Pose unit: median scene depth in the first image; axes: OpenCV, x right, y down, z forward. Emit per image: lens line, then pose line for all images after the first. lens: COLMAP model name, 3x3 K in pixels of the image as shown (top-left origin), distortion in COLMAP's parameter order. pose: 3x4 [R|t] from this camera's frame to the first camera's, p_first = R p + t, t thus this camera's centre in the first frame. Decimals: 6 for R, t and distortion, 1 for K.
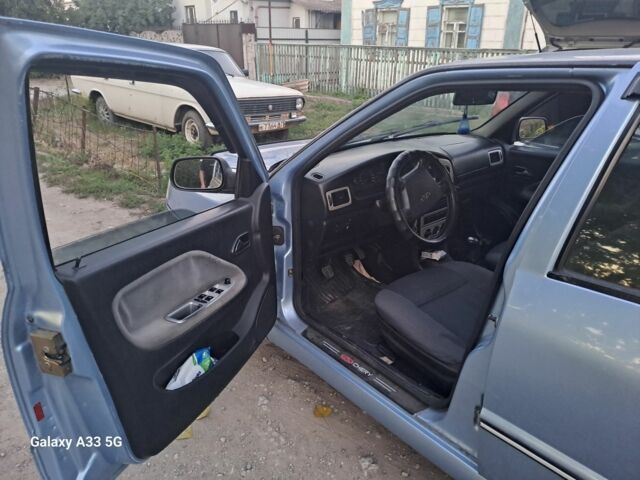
lens RADIAL K [[452.3, 0, 318.0], [0, 452.3, 240.6], [0, 0, 1]] dist [0.013305, -0.011801]
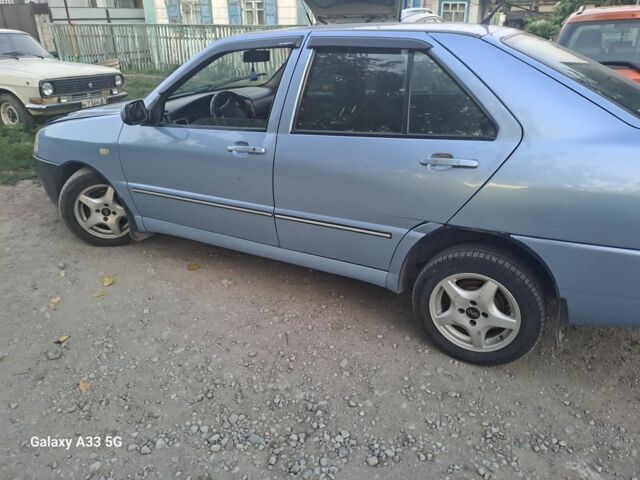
lens RADIAL K [[526.9, 0, 321.9], [0, 526.9, 241.8], [0, 0, 1]] dist [0.023290, -0.029166]
pose [[0.934556, -0.155814, 0.319885, -0.039963], [0.159388, 0.987100, 0.015153, 0.097016], [-0.318119, 0.036824, 0.947335, -0.235935]]
